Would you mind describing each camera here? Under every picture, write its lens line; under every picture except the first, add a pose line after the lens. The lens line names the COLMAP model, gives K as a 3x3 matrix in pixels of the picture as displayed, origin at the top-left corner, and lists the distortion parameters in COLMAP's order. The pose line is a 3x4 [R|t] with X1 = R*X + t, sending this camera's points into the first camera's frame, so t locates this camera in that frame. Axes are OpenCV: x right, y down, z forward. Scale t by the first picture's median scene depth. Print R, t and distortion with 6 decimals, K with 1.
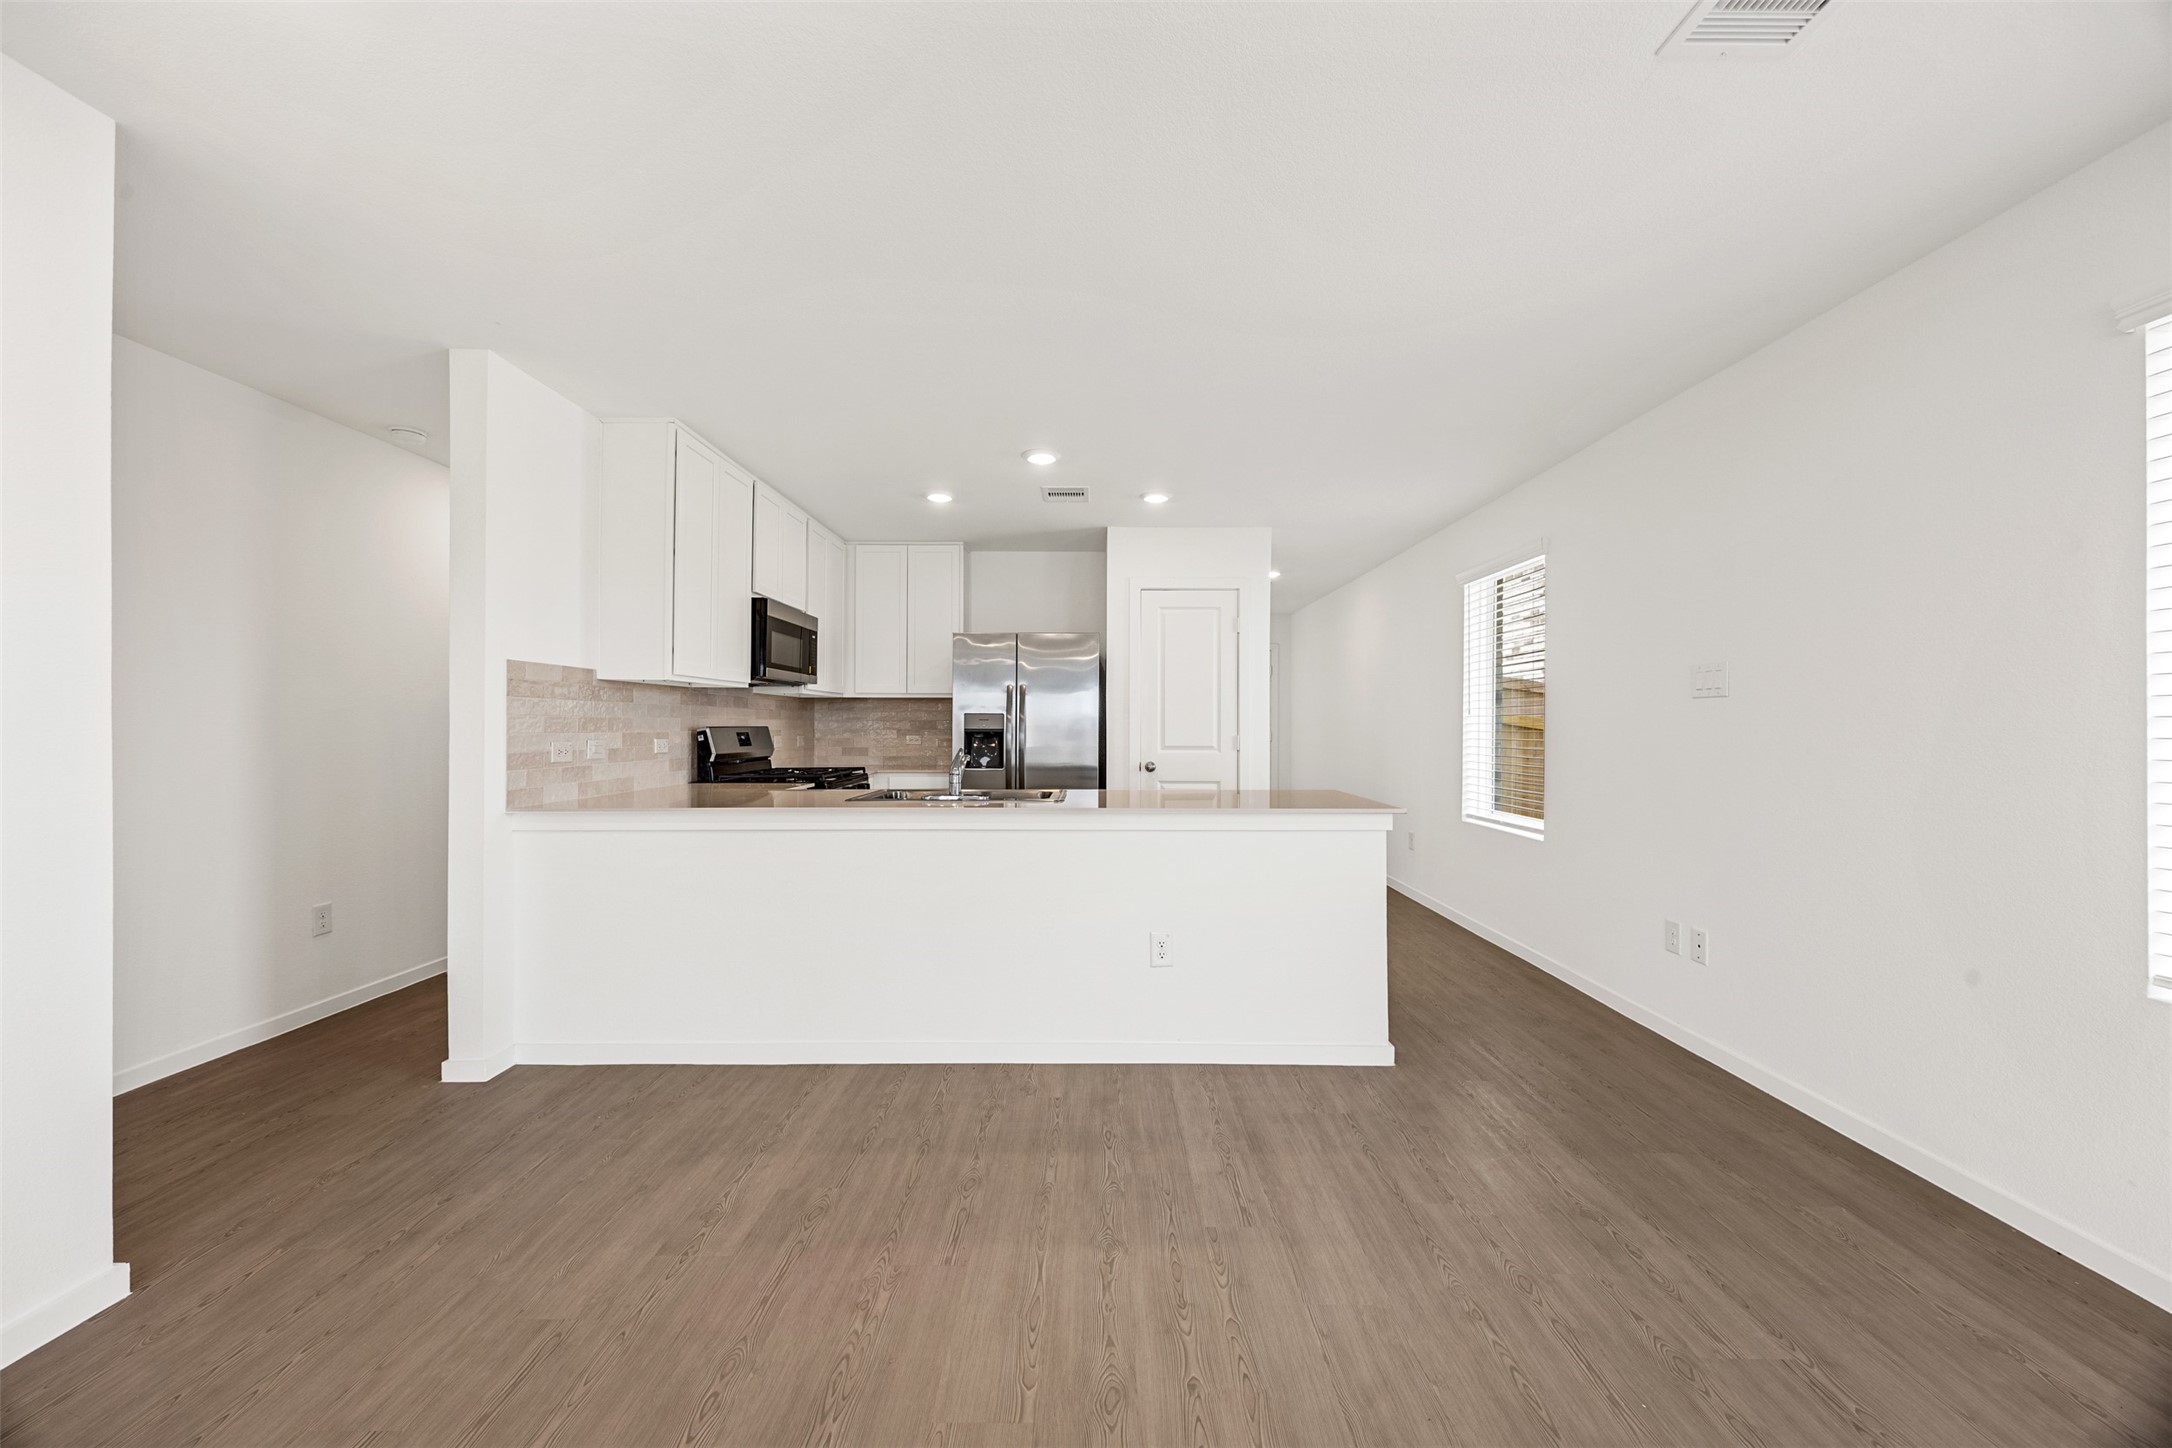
lens RADIAL K [[826.7, 0, 1086.0], [0, 826.7, 724.0], [0, 0, 1]] dist [0.000429, -0.000001]
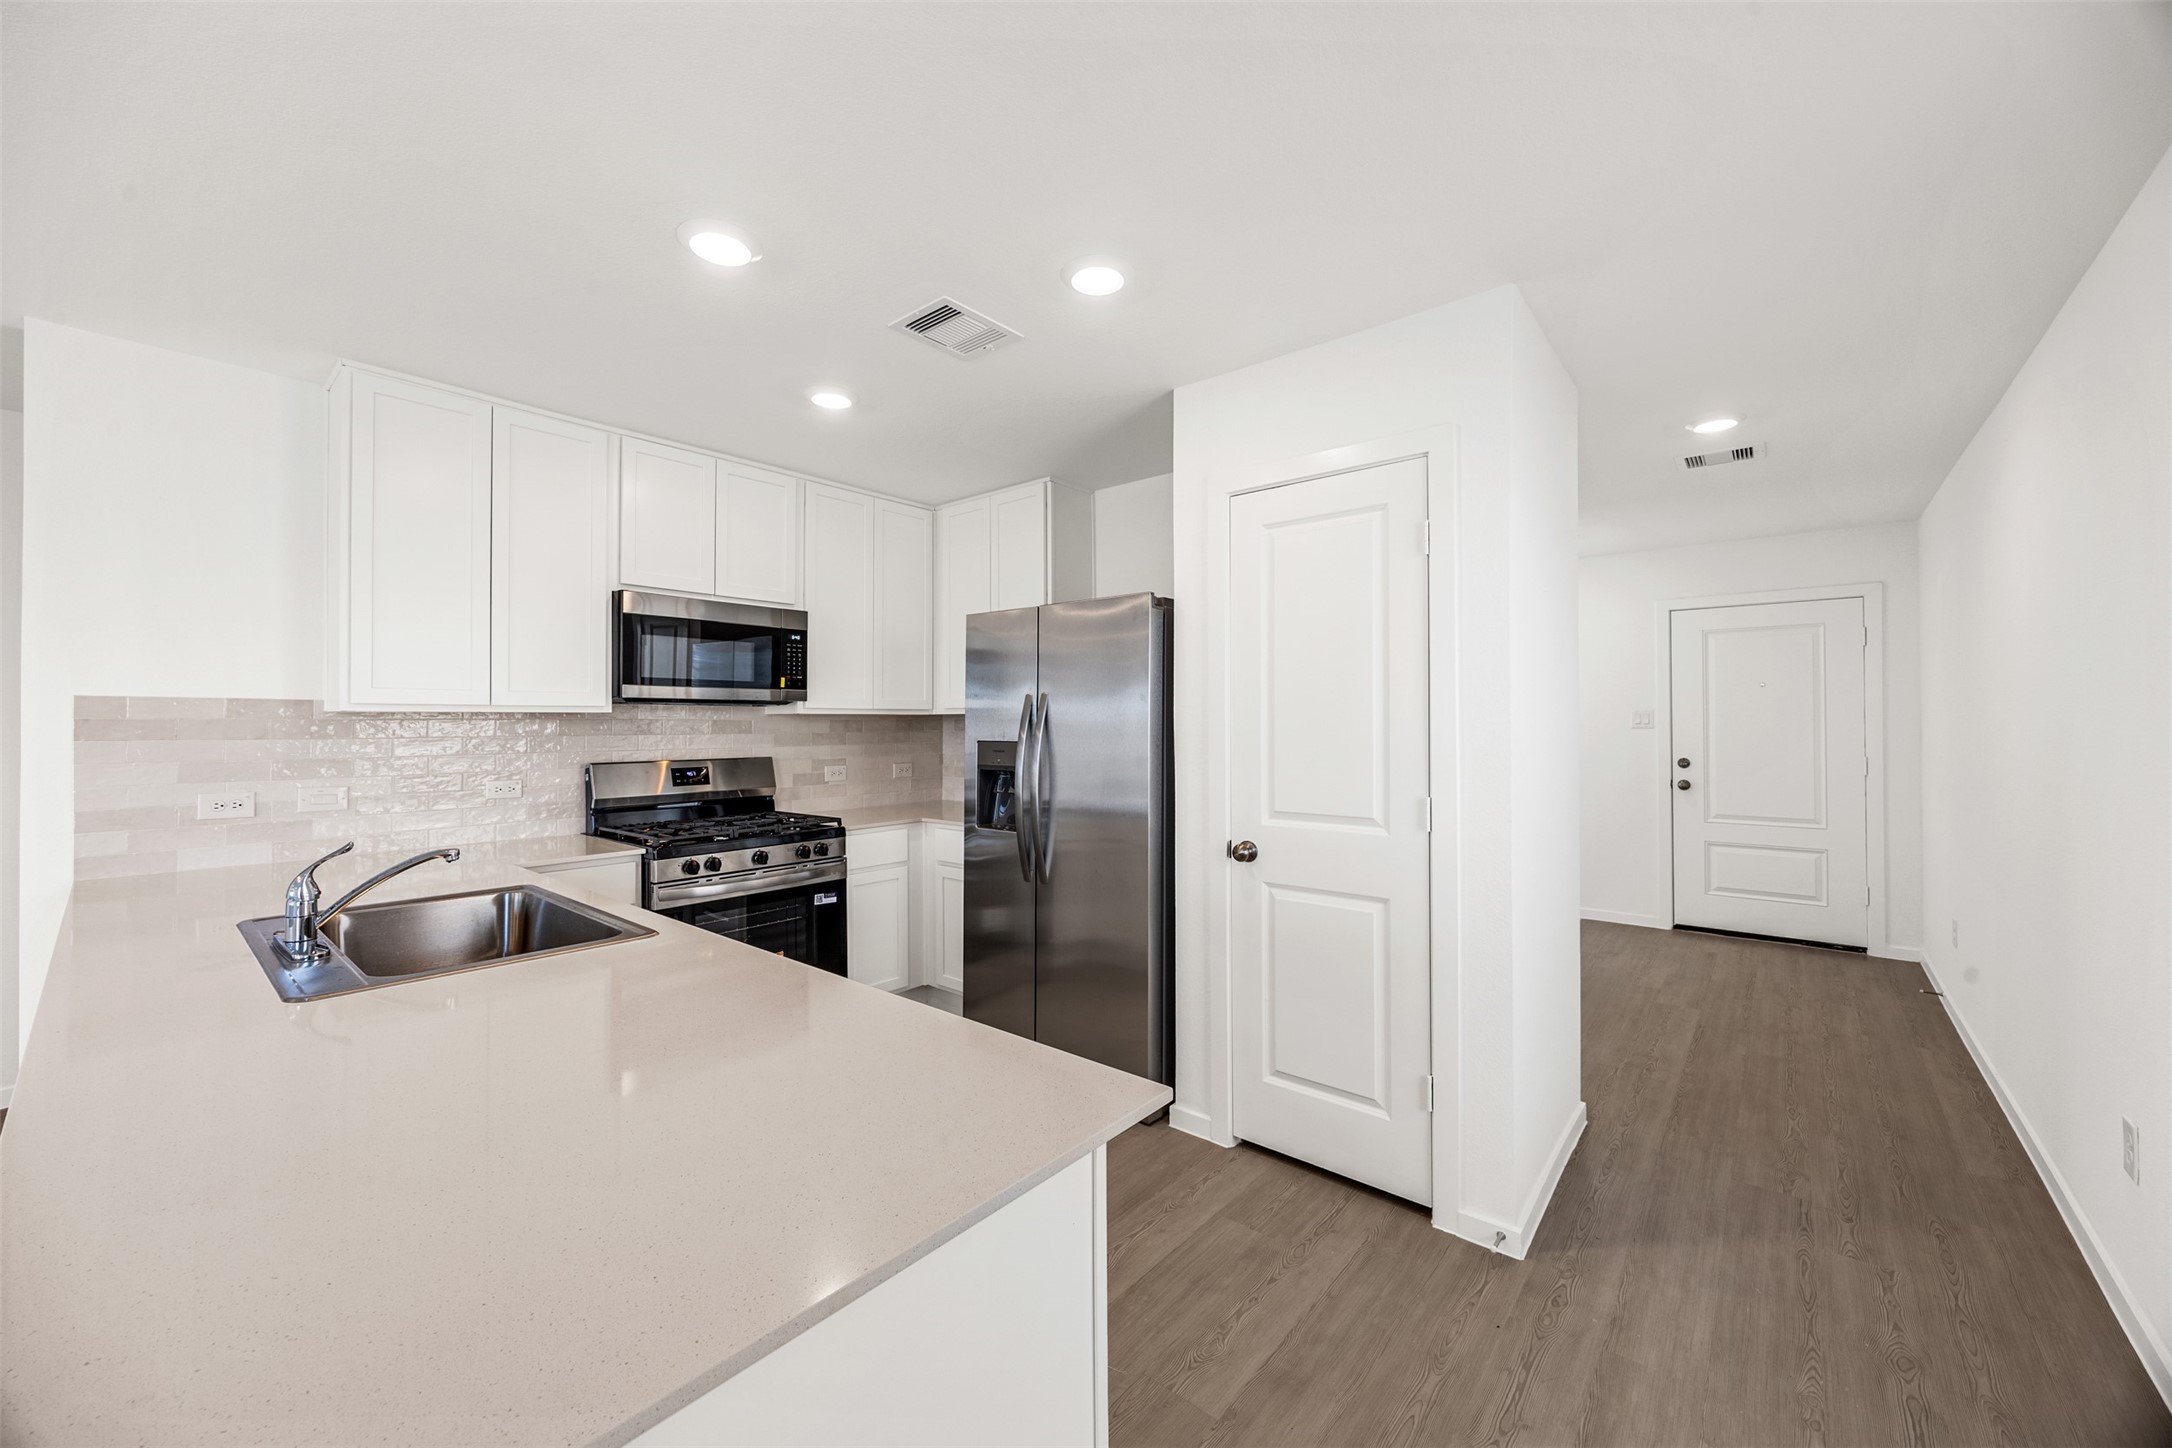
lens RADIAL K [[826.7, 0, 1086.0], [0, 826.7, 724.0], [0, 0, 1]] dist [0.000429, -0.000001]
pose [[0.765389, -0.004724, -0.643550, 0.348600], [0.006405, 0.999979, 0.000277, -0.026703], [0.643536, -0.004334, 0.765404, 0.604003]]
